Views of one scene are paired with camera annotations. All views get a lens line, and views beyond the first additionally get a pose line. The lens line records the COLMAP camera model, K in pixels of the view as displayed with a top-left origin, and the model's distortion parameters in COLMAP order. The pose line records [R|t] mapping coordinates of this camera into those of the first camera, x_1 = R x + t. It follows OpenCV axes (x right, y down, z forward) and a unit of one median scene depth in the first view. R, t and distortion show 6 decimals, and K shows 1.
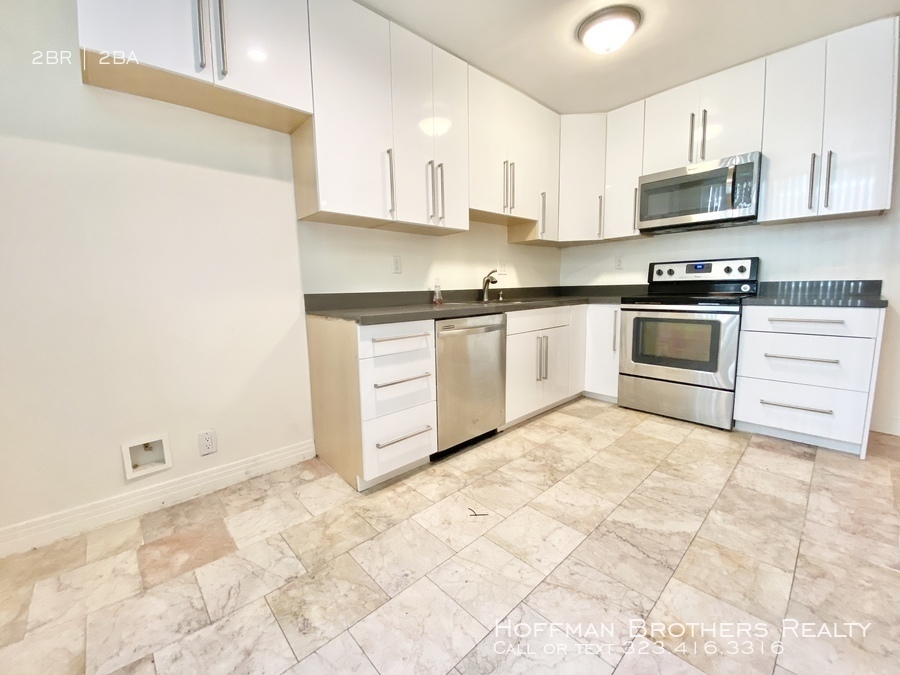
lens RADIAL K [[366.6, 0, 447.8], [0, 366.6, 336.6], [0, 0, 1]] dist [0.015976, -0.014977]
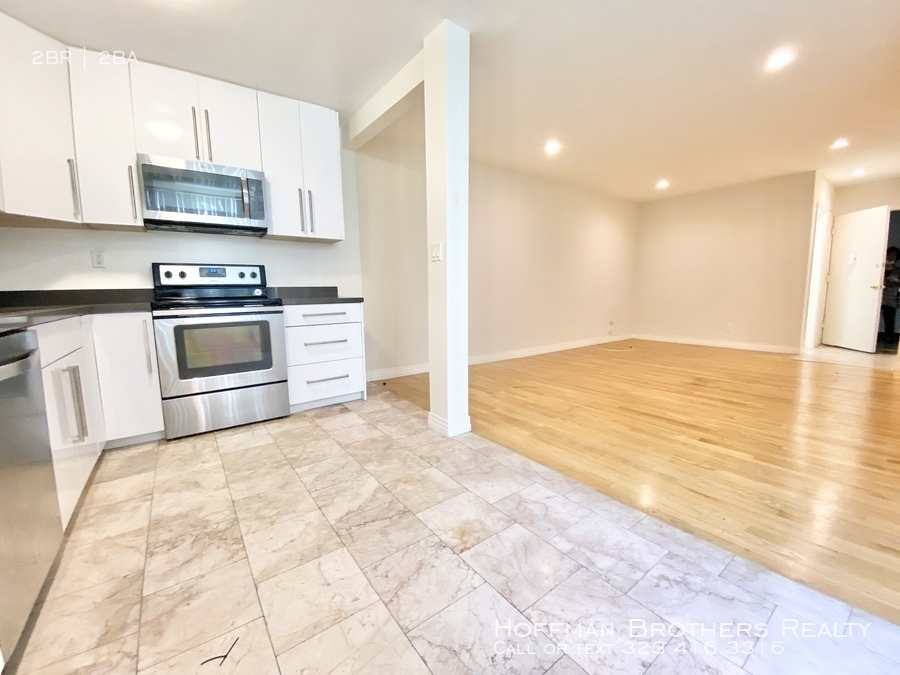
lens RADIAL K [[366.6, 0, 447.8], [0, 366.6, 336.6], [0, 0, 1]] dist [0.015976, -0.014977]
pose [[0.113650, -0.105546, 0.987899, -0.287347], [0.151592, 0.984541, 0.087747, -0.010682], [-0.981888, 0.139785, 0.127893, 0.358360]]
